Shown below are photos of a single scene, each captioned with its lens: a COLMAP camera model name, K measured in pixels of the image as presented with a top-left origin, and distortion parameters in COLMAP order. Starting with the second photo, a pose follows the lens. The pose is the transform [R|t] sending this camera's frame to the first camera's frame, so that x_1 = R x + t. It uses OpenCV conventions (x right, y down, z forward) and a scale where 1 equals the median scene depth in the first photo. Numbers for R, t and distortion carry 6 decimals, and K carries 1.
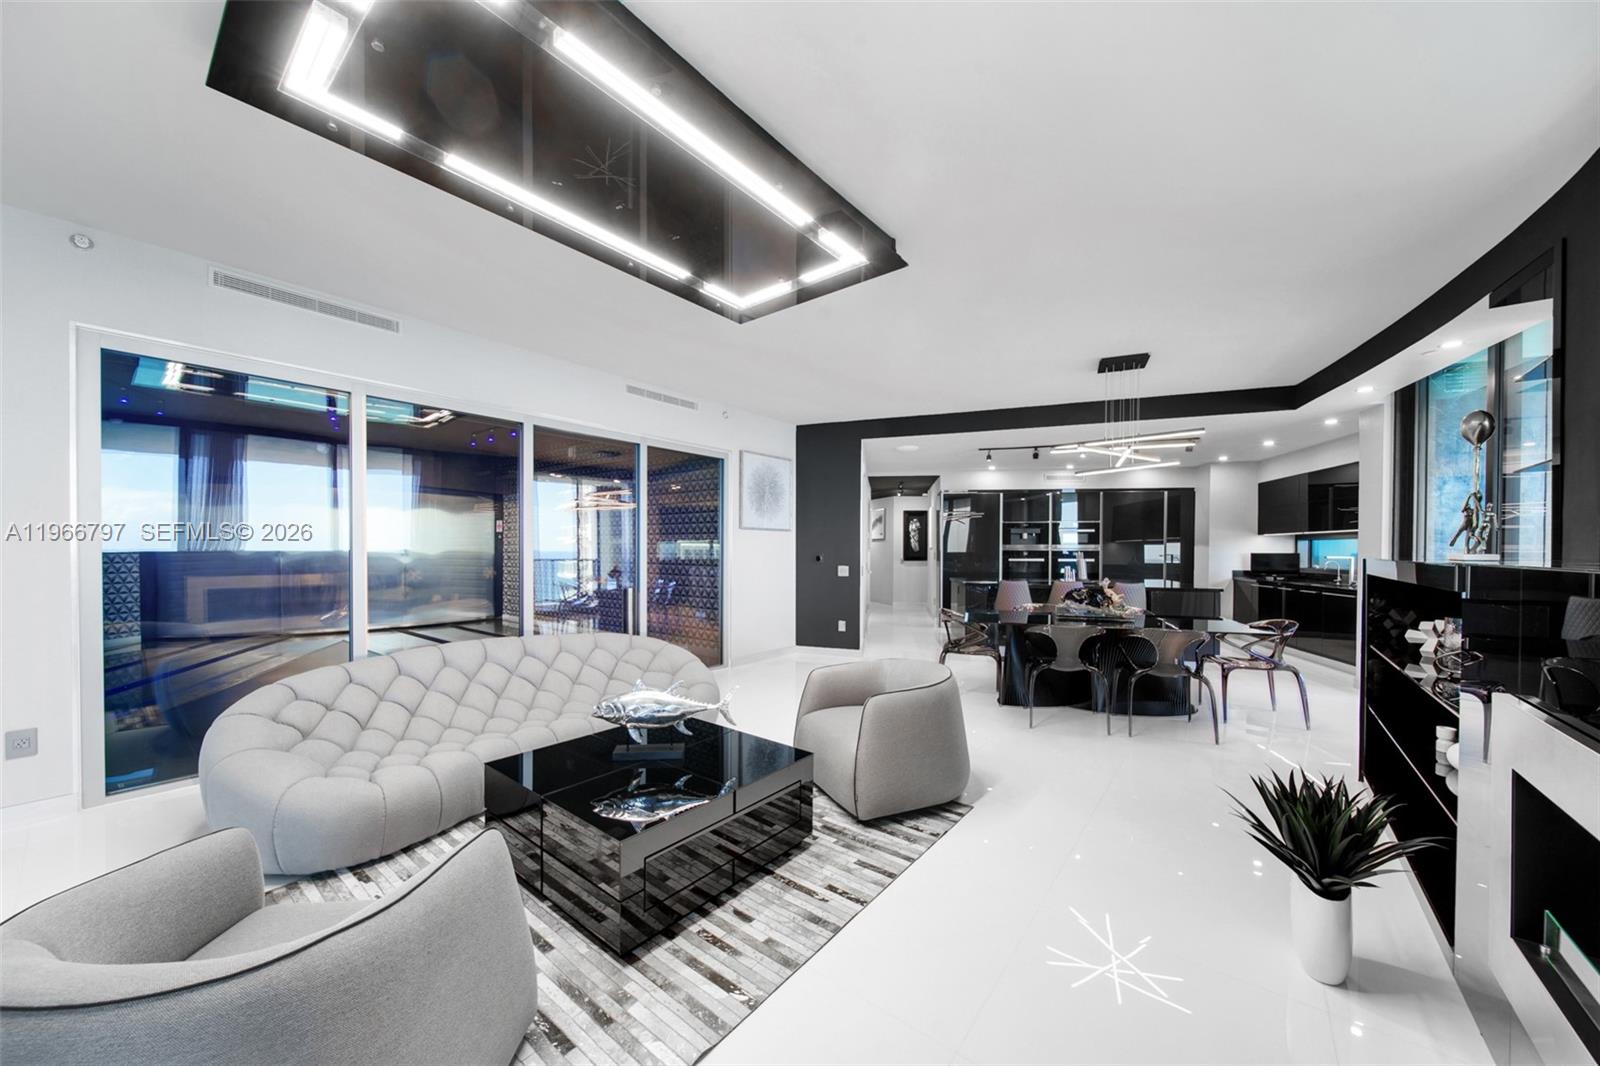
lens RADIAL K [[570.6, 0, 800.2], [0, 570.6, 552.8], [0, 0, 1]] dist [0.000093, -0.000344]
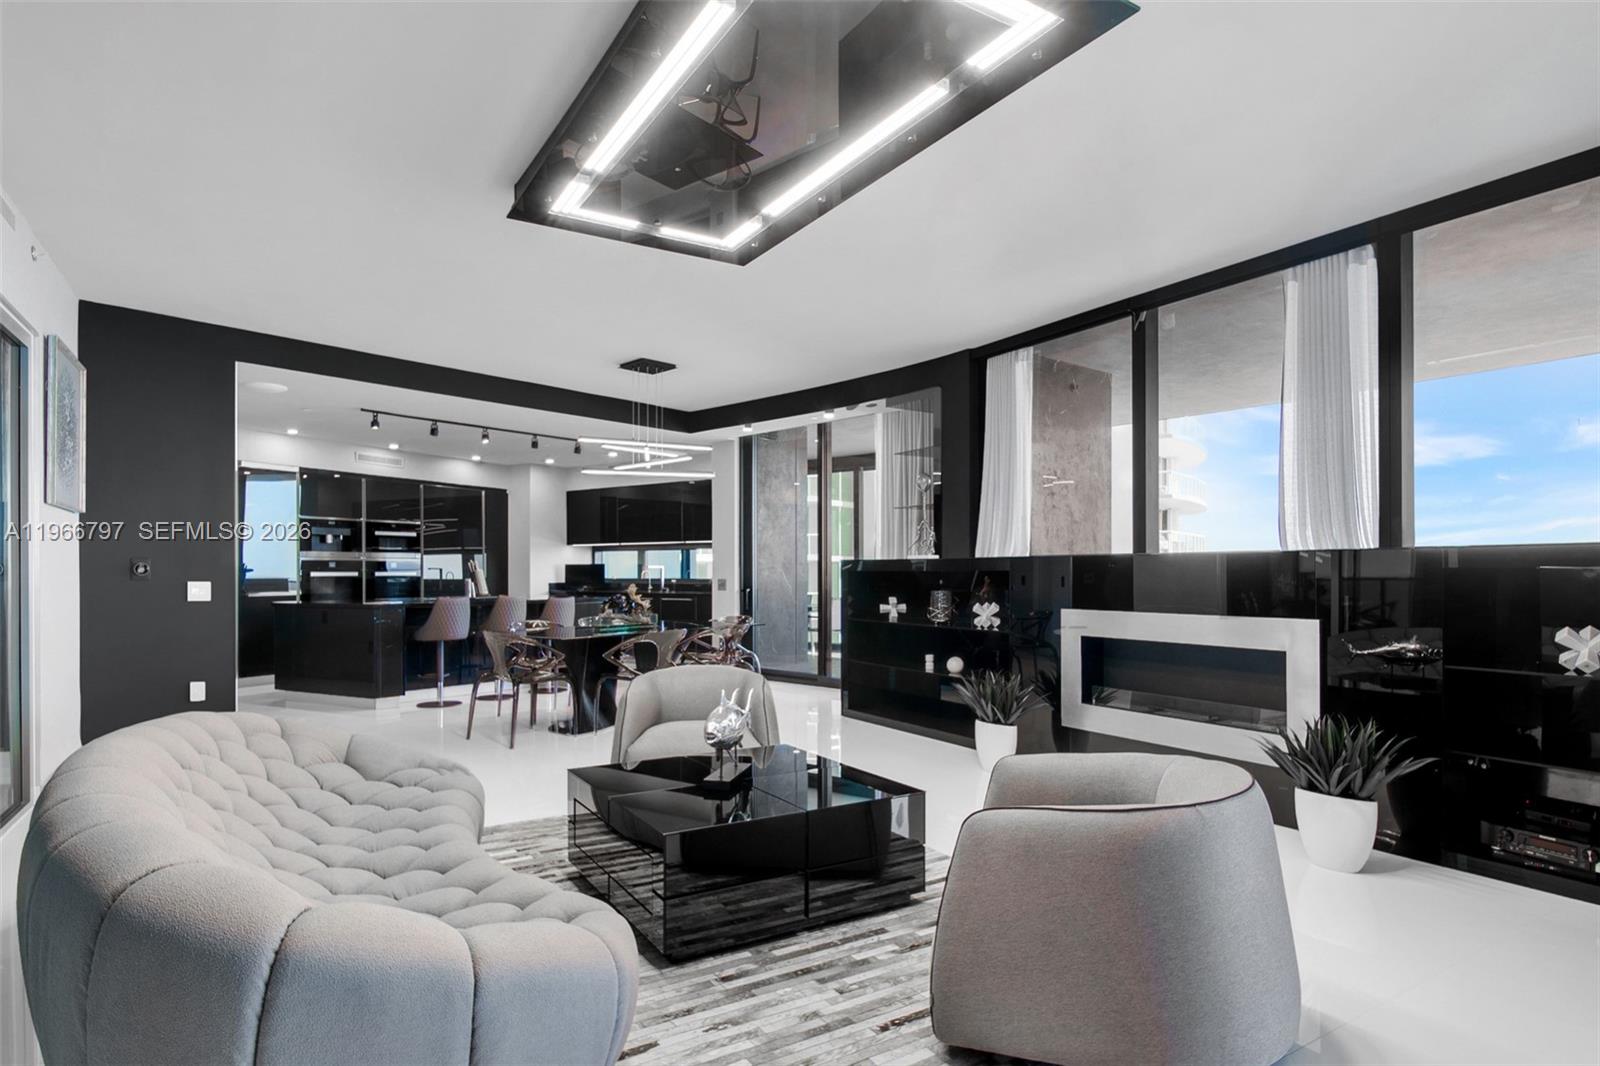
lens RADIAL K [[864.9, 0, 805.0], [0, 864.9, 573.1], [0, 0, 1]] dist [-0.000372, 0.001163]
pose [[0.341099, -0.006668, 0.940004, -0.769705], [0.007972, 0.999959, 0.004200, 0.023152], [-0.939993, 0.006061, 0.341139, 0.241816]]
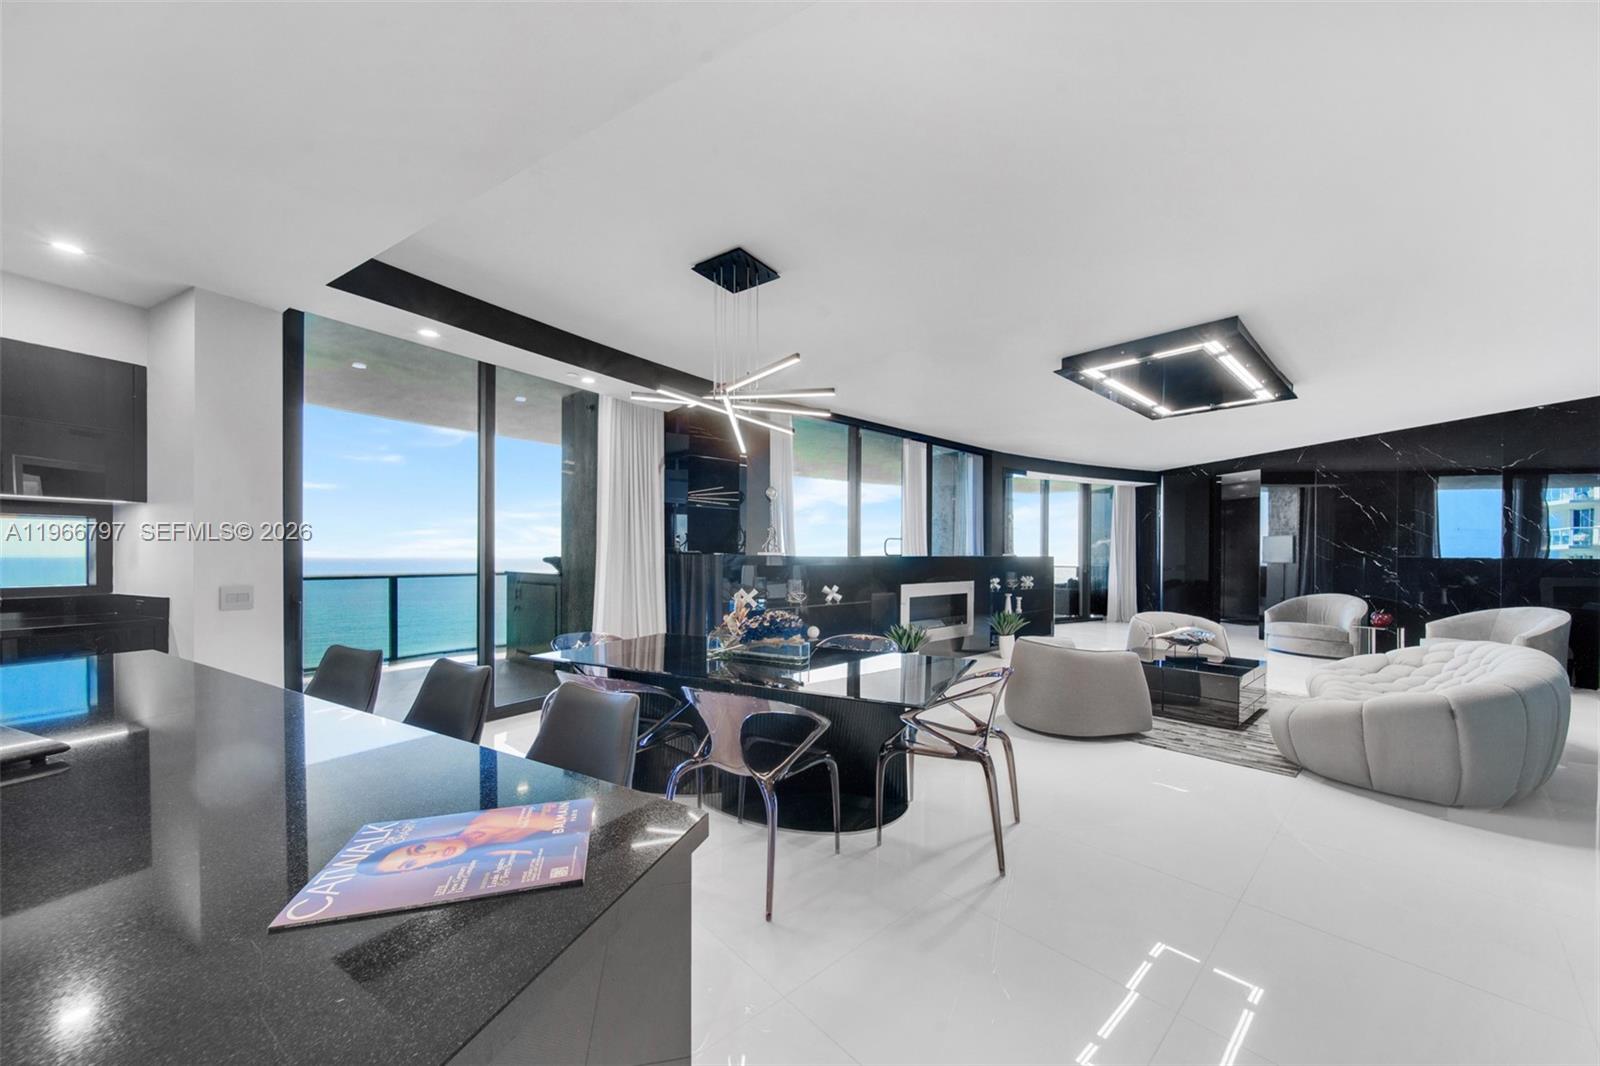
lens RADIAL K [[572.0, 0, 798.6], [0, 572.0, 555.6], [0, 0, 1]] dist [-0.002015, 0.000016]
pose [[-0.984688, -0.006625, 0.174197, 0.380115], [-0.005138, 0.999946, 0.008988, -0.004831], [-0.174248, 0.007955, -0.984670, 1.691649]]
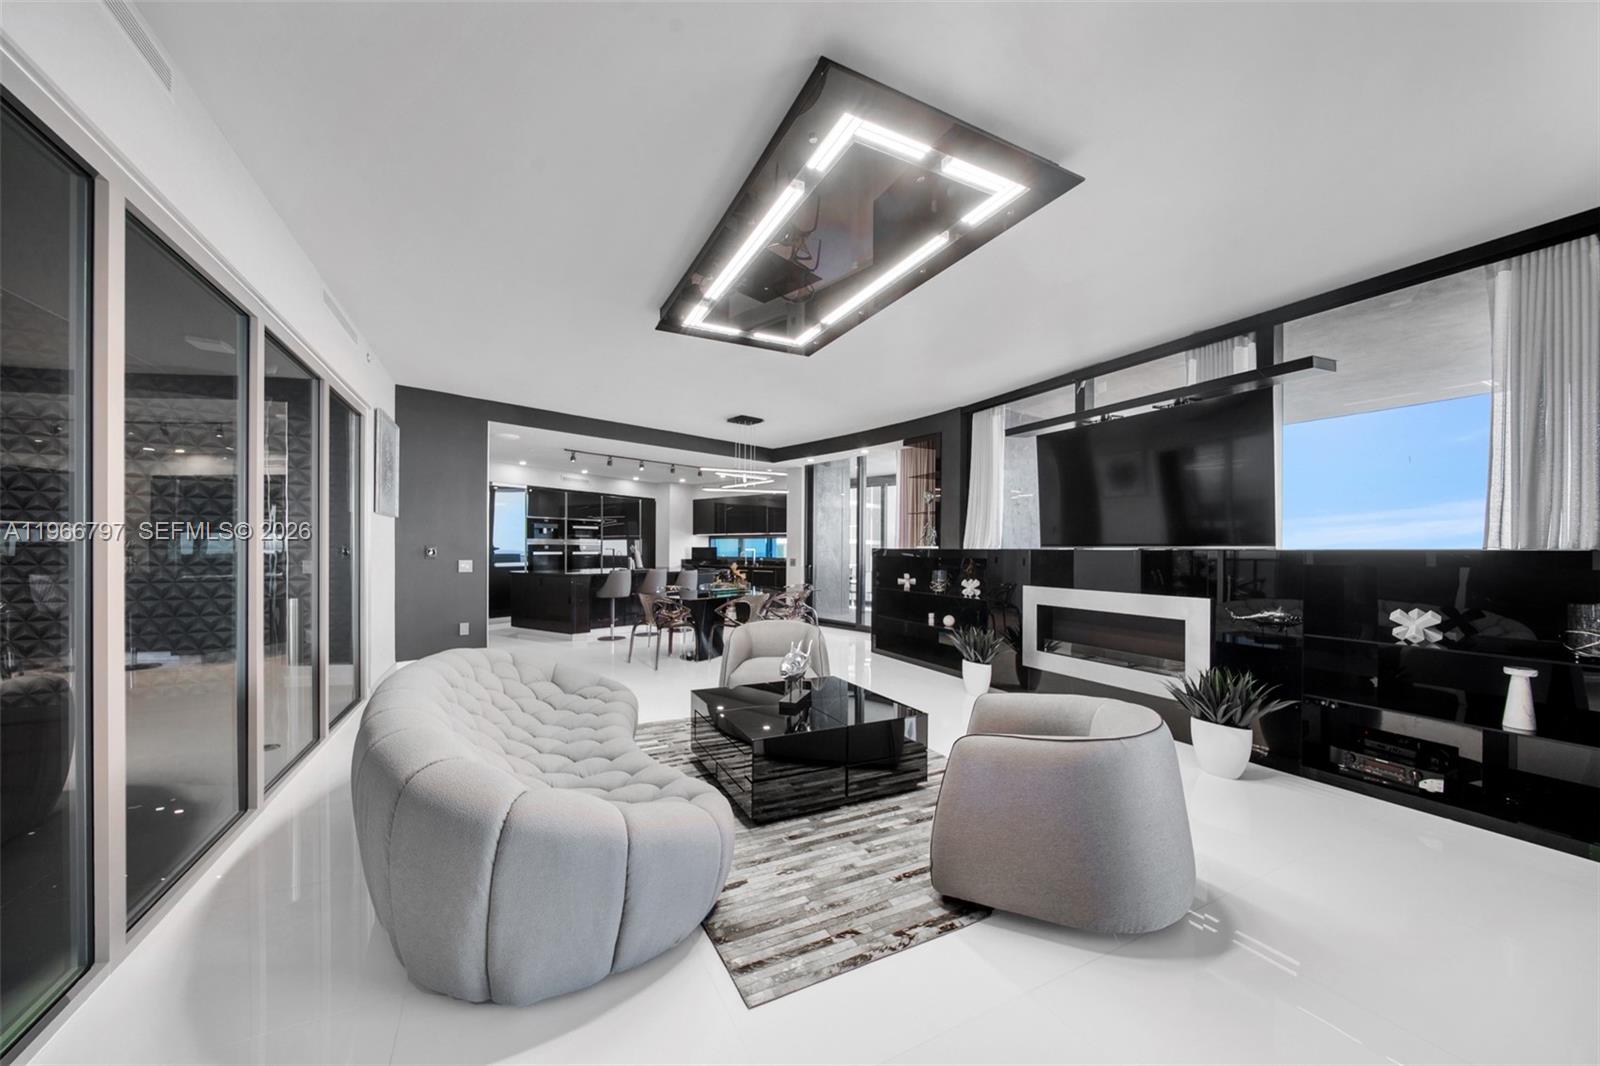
lens RADIAL K [[570.6, 0, 800.2], [0, 570.6, 552.8], [0, 0, 1]] dist [0.000093, -0.000344]
pose [[0.418357, -0.007222, 0.908254, -0.762695], [-0.000182, 0.999968, 0.008035, 0.006163], [-0.908283, -0.003527, 0.418342, 0.243925]]
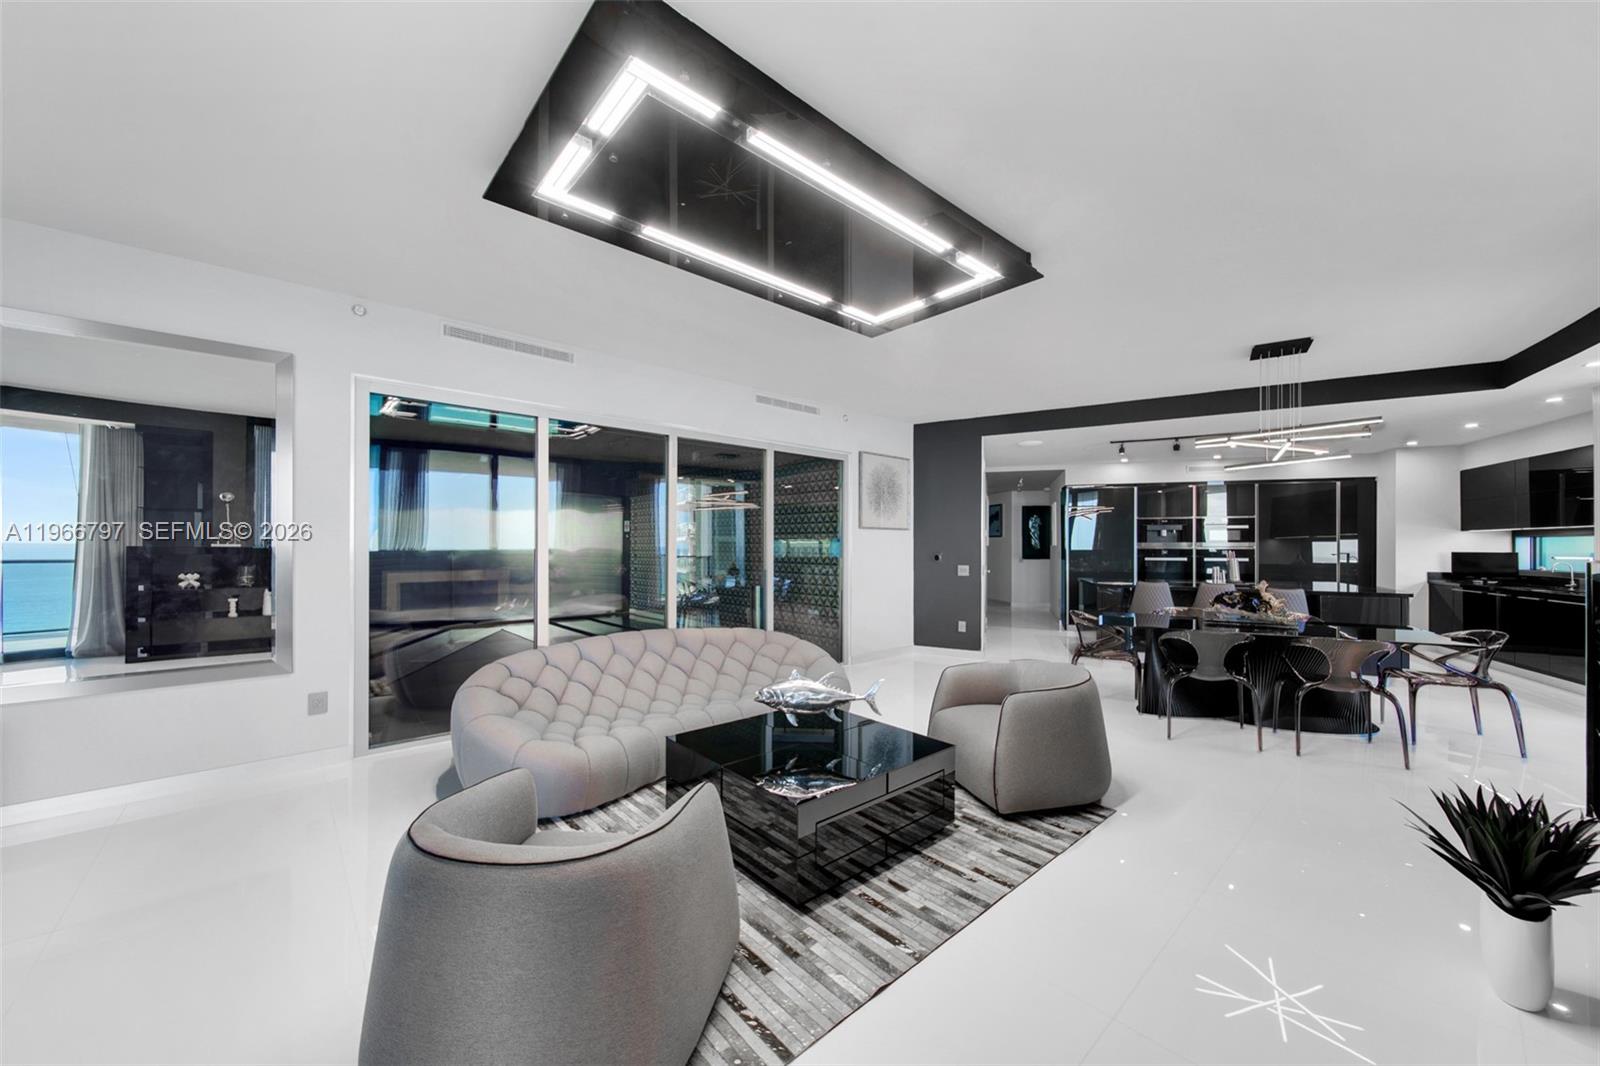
lens RADIAL K [[588.4, 0, 800.0], [0, 588.4, 539.6], [0, 0, 1]] dist [-0.000945, -0.000568]
pose [[0.984700, -0.003053, -0.174233, -0.037379], [0.000153, 0.999861, -0.016659, -0.006860], [0.174260, 0.016377, 0.984563, -0.071898]]
